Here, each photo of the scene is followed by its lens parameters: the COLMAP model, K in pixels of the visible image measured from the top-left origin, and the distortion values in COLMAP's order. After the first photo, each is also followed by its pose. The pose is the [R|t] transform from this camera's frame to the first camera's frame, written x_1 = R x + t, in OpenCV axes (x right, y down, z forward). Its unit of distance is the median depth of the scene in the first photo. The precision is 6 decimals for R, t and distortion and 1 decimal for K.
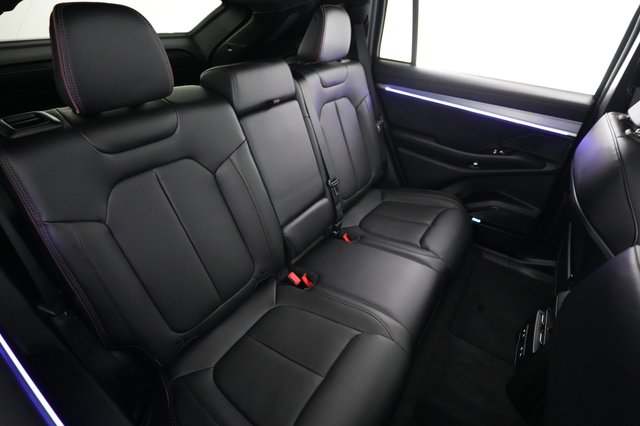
lens RADIAL K [[311.1, 0, 316.5], [0, 311.1, 212.8], [0, 0, 1]] dist [0.001539, 0.000390]
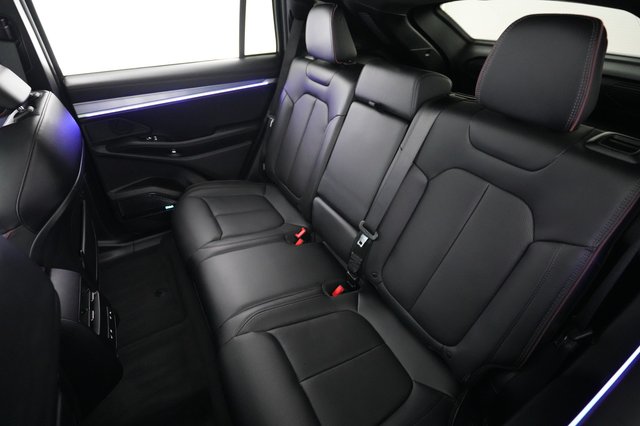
lens RADIAL K [[311.1, 0, 316.5], [0, 311.1, 212.8], [0, 0, 1]] dist [0.001539, 0.000390]
pose [[-0.436926, 0.470057, -0.766904, 0.776791], [-0.527076, 0.557093, 0.641747, -0.625810], [0.728894, 0.684612, 0.004347, 0.980453]]
